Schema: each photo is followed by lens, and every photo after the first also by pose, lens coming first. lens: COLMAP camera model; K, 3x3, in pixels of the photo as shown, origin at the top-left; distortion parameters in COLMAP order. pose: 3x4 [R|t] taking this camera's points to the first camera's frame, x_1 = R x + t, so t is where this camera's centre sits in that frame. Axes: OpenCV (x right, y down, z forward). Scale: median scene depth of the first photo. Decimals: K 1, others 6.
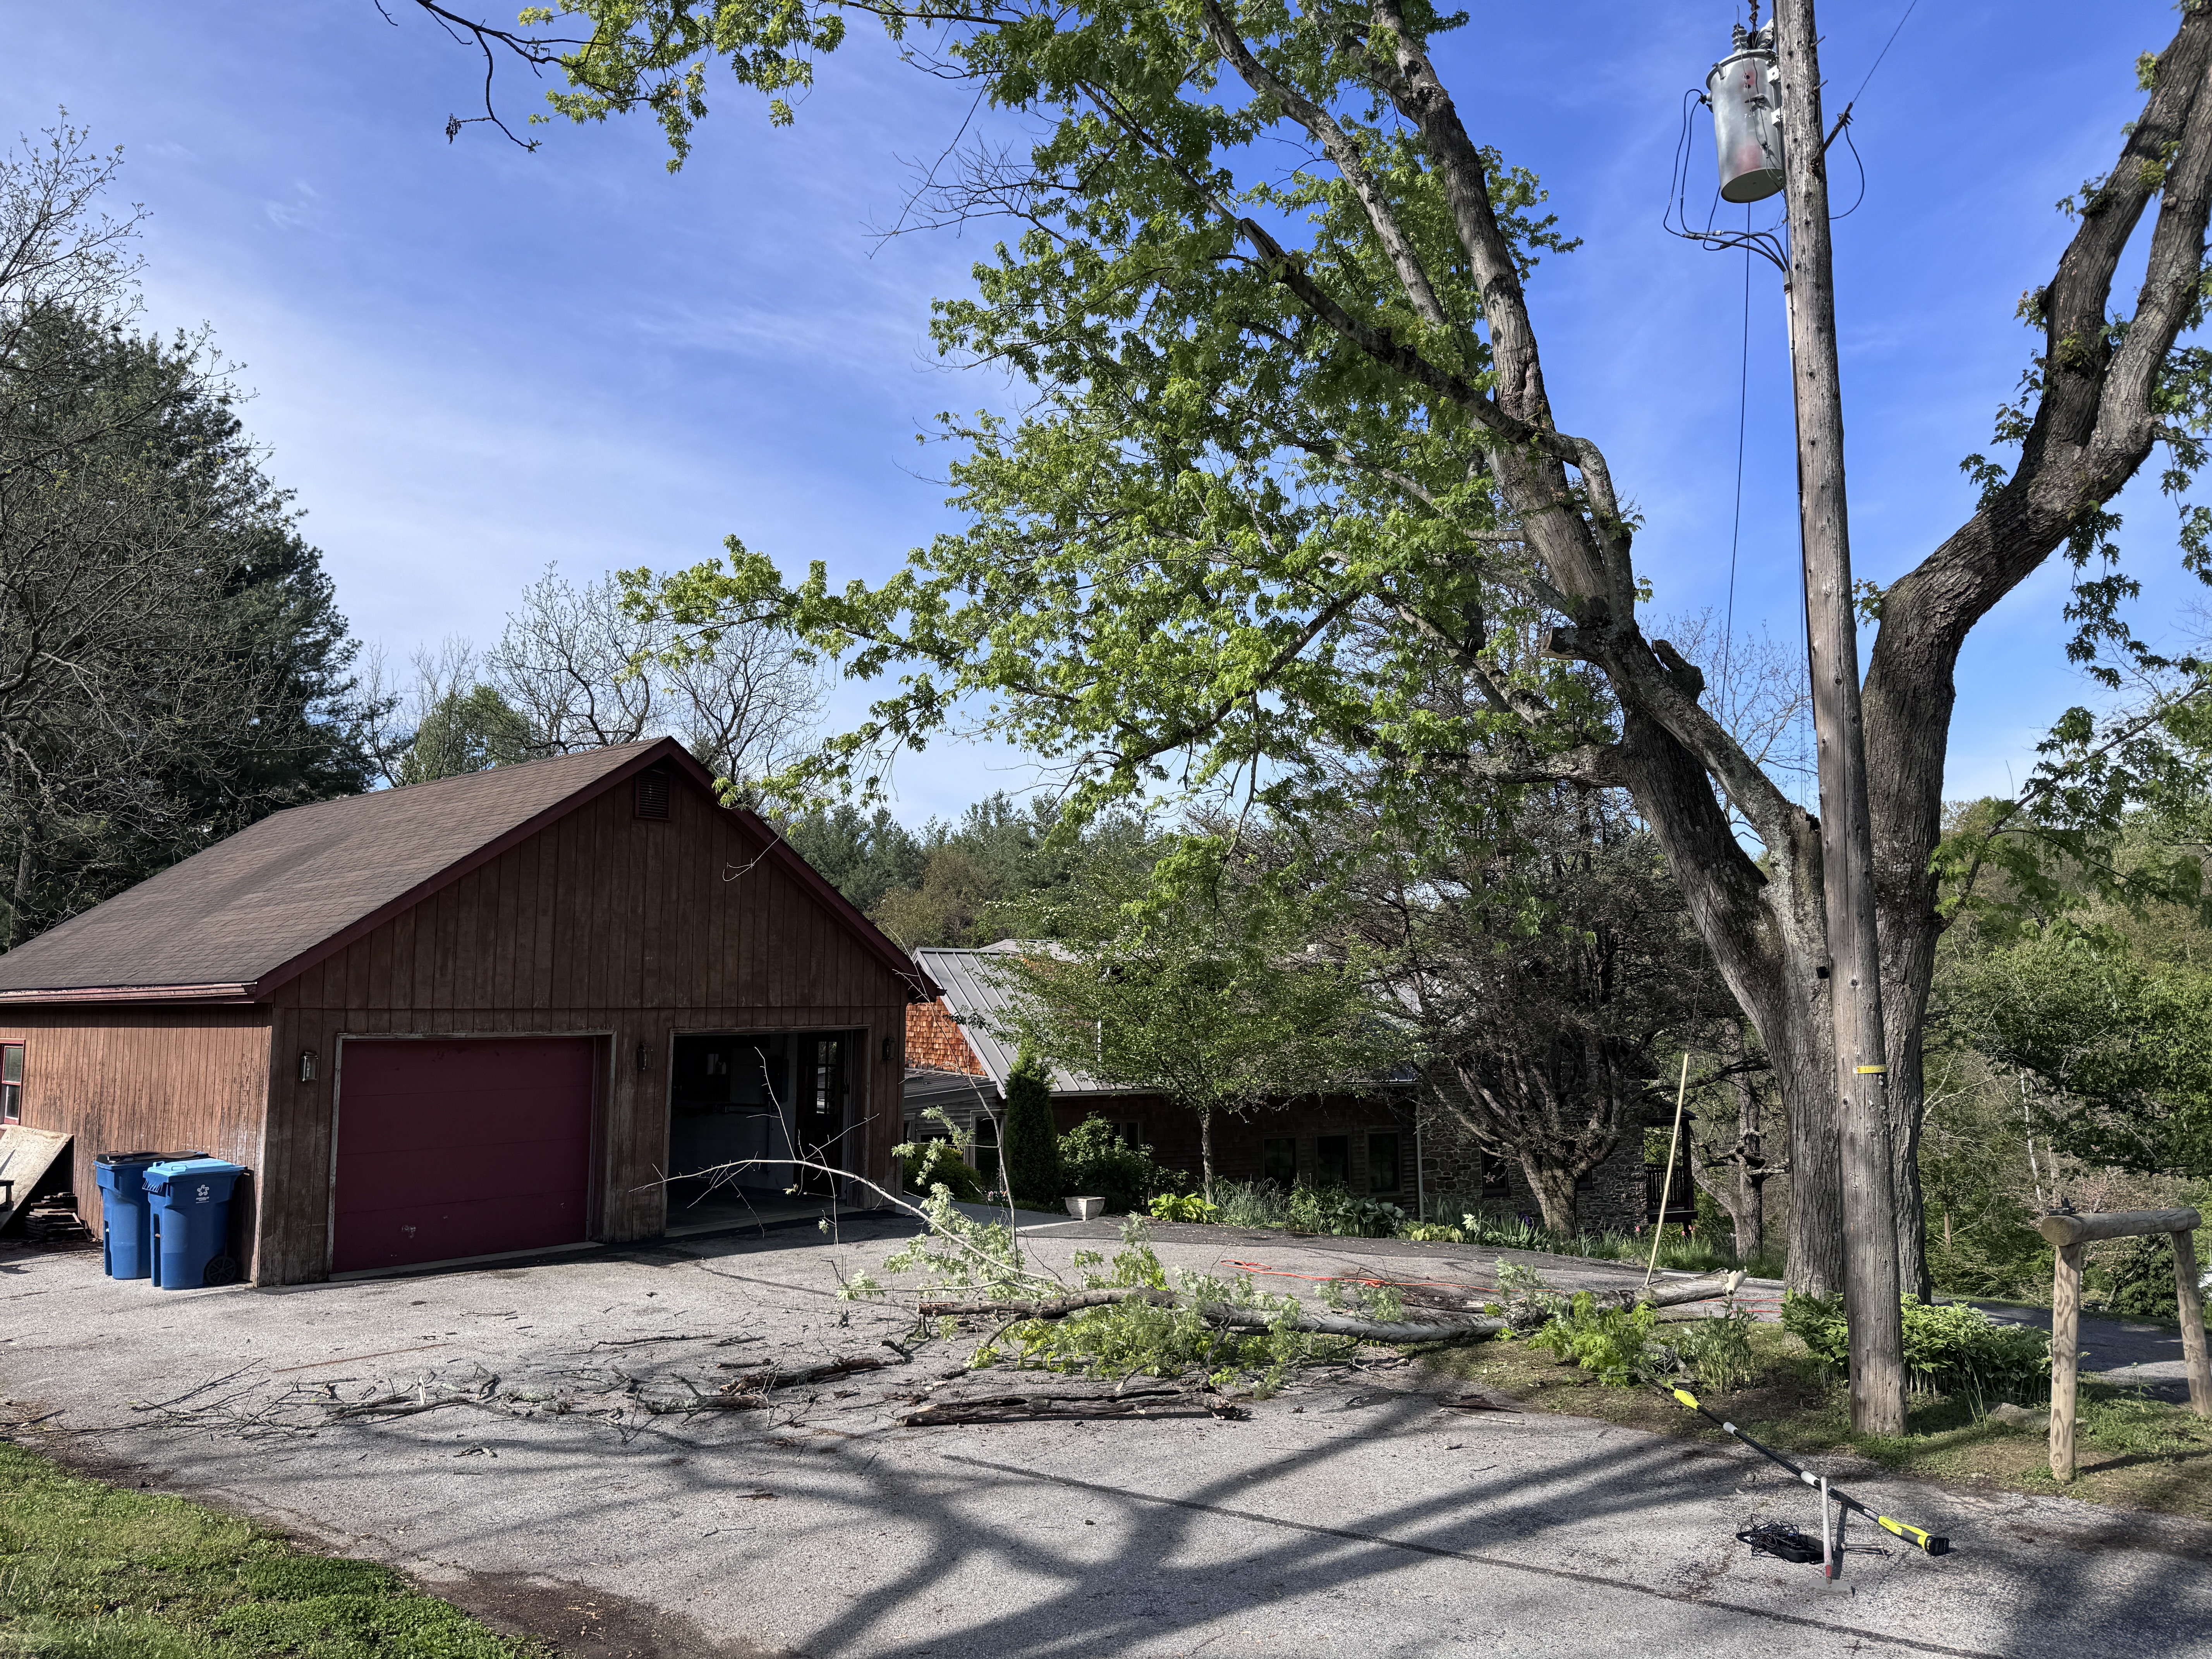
lens RADIAL K [[1554.6, 0, 1117.2], [0, 1554.6, 844.7], [0, 0, 1]] dist [0.185034, -0.395670]
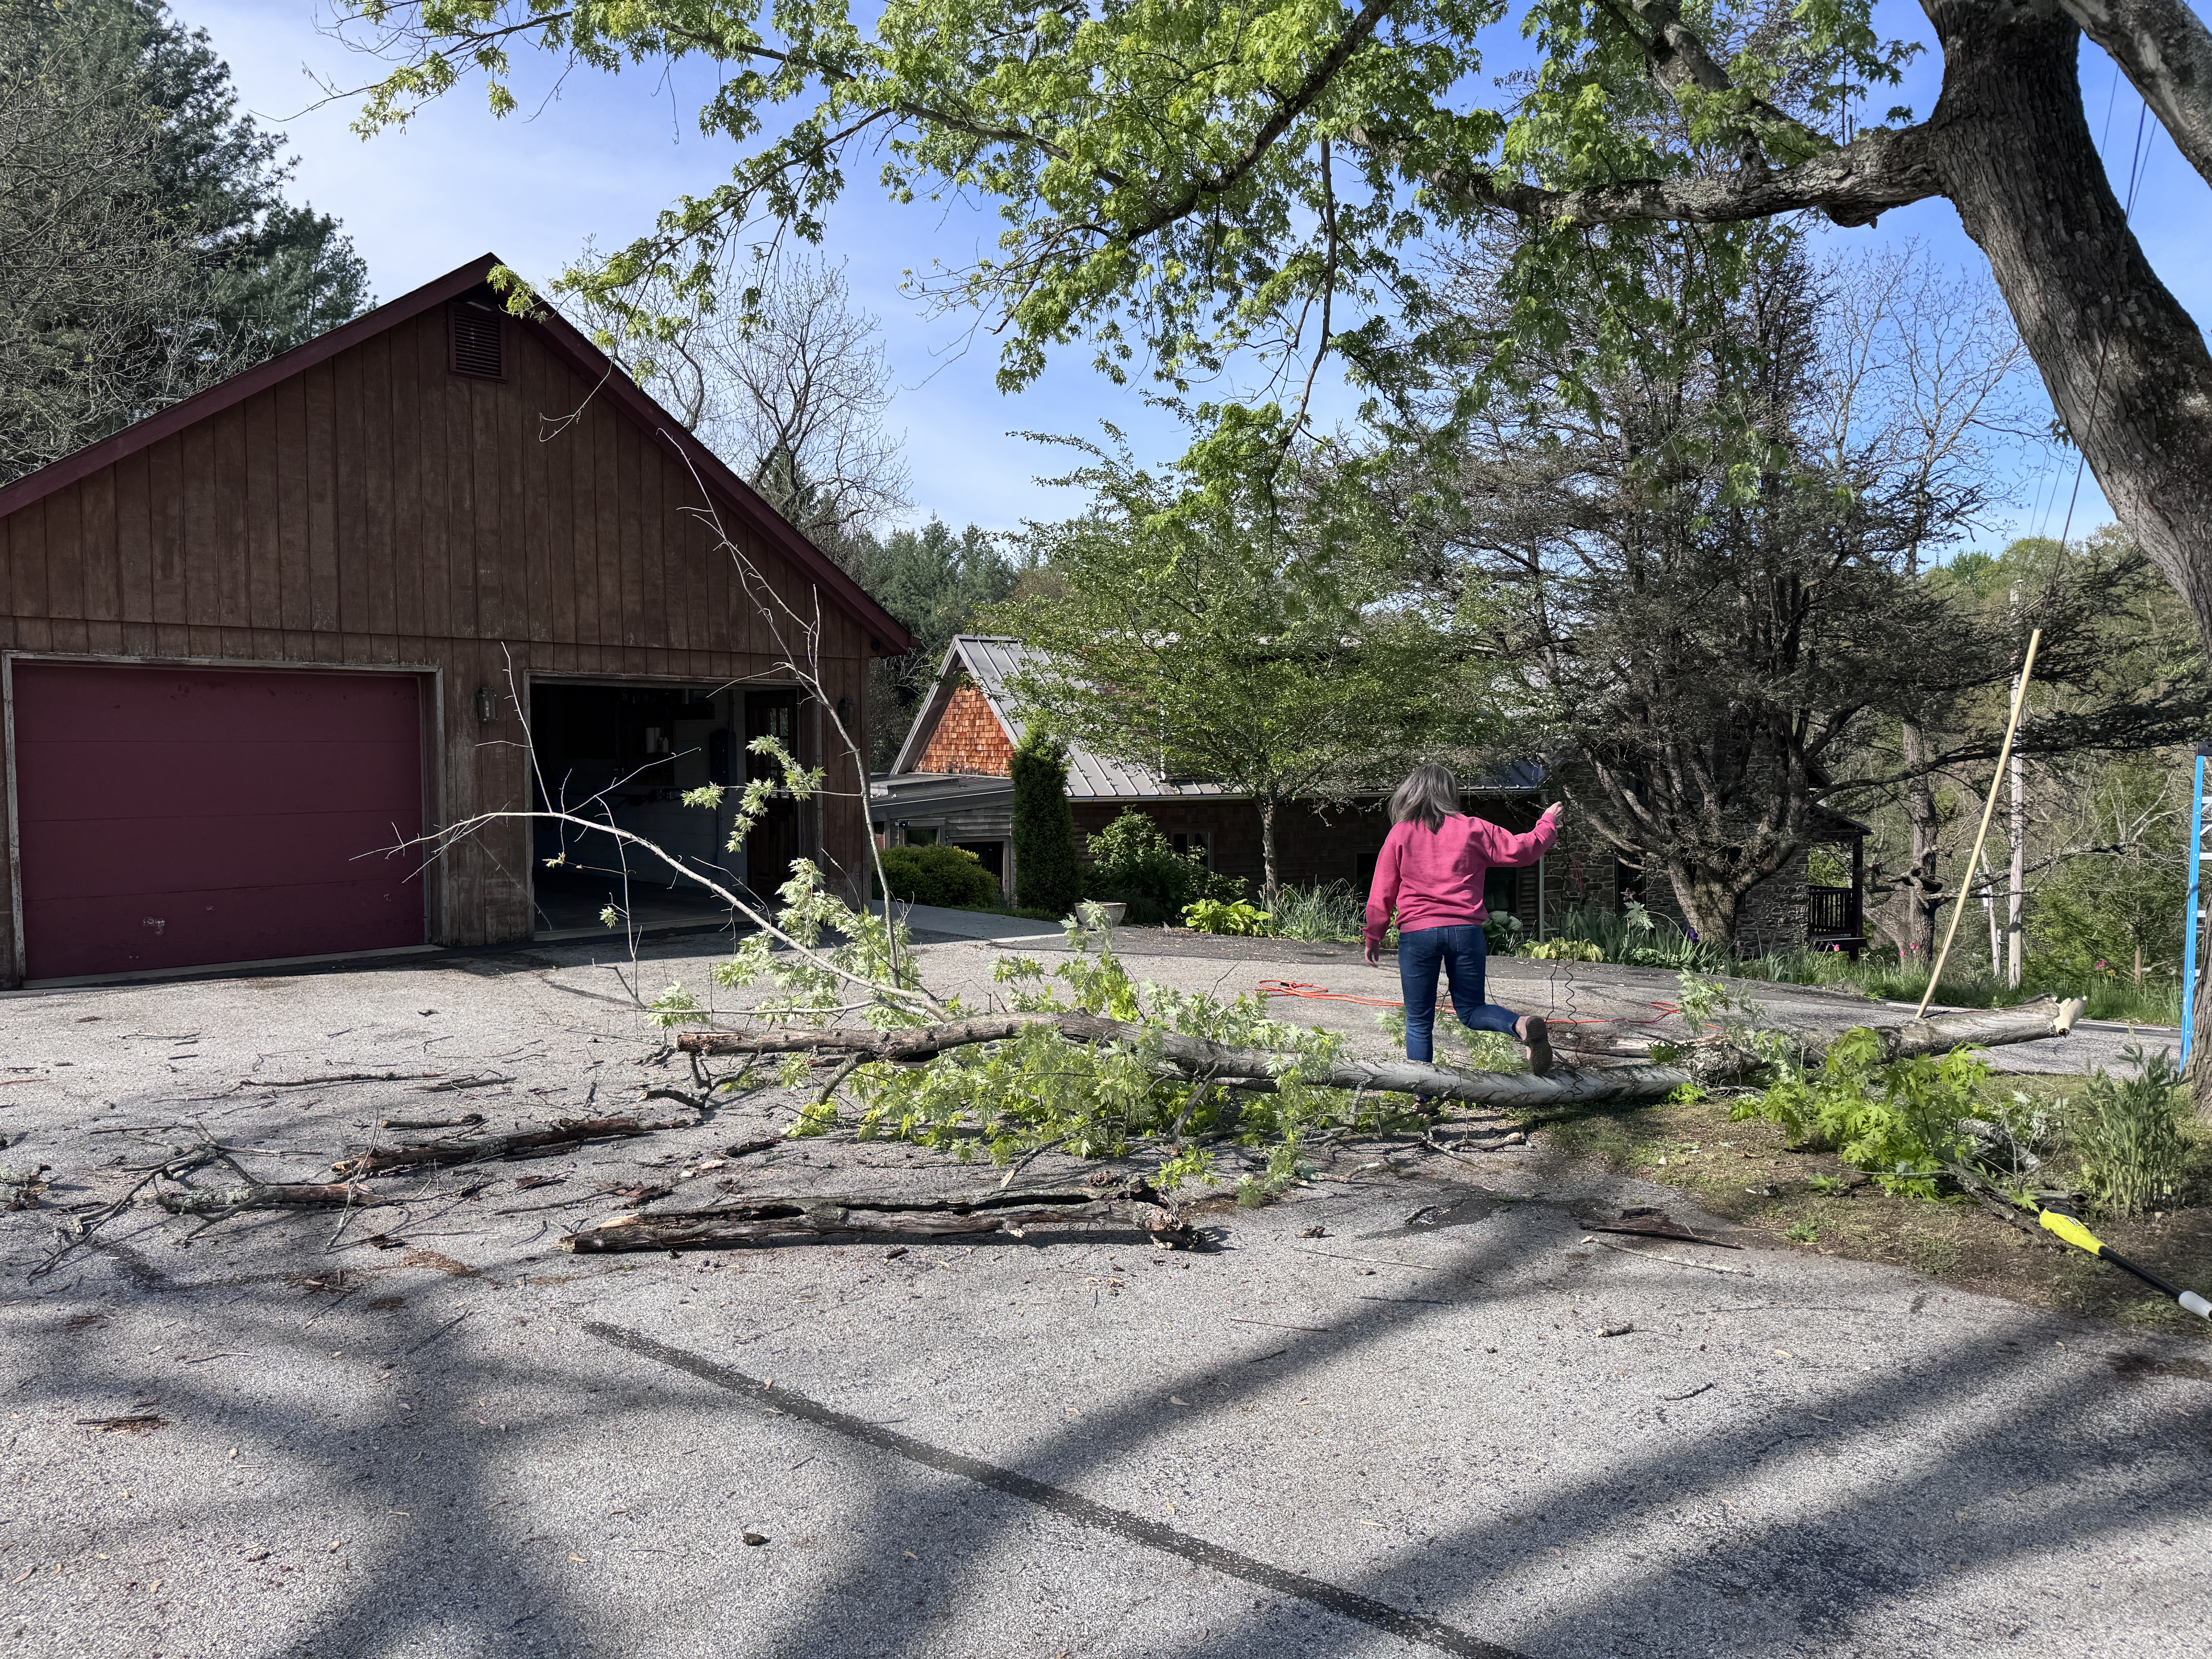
lens RADIAL K [[1571.1, 0, 1087.0], [0, 1571.1, 822.3], [0, 0, 1]] dist [0.094642, -0.116783]
pose [[0.995833, 0.002933, -0.091146, 0.071090], [0.010944, 0.988415, 0.151381, 0.111915], [0.090534, -0.151748, 0.984264, 0.397954]]
